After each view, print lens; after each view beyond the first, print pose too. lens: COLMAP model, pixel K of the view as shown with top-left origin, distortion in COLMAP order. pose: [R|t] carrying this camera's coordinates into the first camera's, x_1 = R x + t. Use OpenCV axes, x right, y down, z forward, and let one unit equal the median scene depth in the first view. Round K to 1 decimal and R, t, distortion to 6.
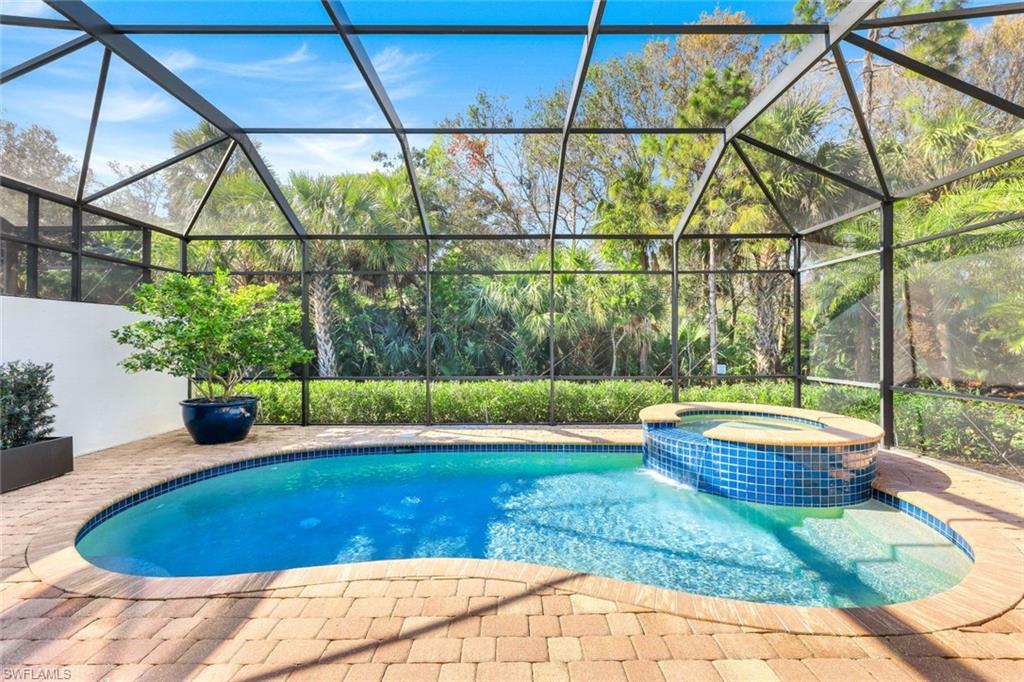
lens RADIAL K [[419.4, 0, 514.6], [0, 419.4, 336.6], [0, 0, 1]] dist [-0.001643, -0.000141]
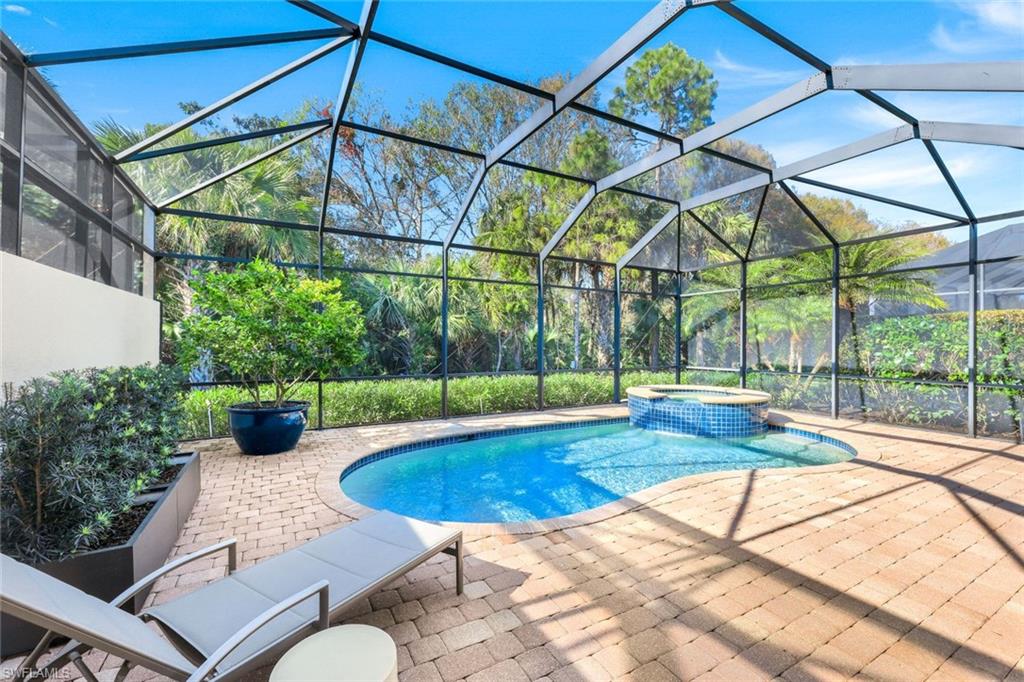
lens RADIAL K [[419.4, 0, 510.0], [0, 419.4, 337.3], [0, 0, 1]] dist [-0.001643, -0.000141]
pose [[0.880558, 0.010071, 0.473832, -0.824499], [-0.010736, 0.999942, -0.001303, -0.001434], [-0.473817, -0.003940, 0.880615, -0.057776]]
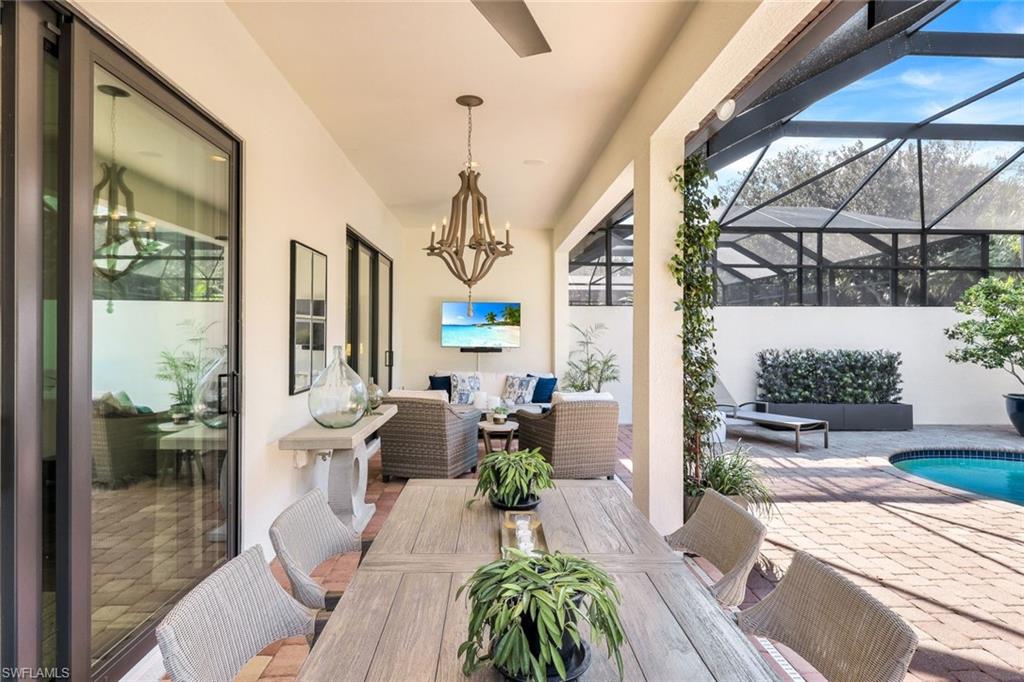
lens RADIAL K [[537.4, 0, 512.8], [0, 537.4, 333.0], [0, 0, 1]] dist [-0.002658, -0.000197]
pose [[0.034674, 0.001946, -0.999397, 0.649981], [0.004403, 0.999988, 0.002100, -0.011255], [0.999389, -0.004473, 0.034665, -0.373032]]
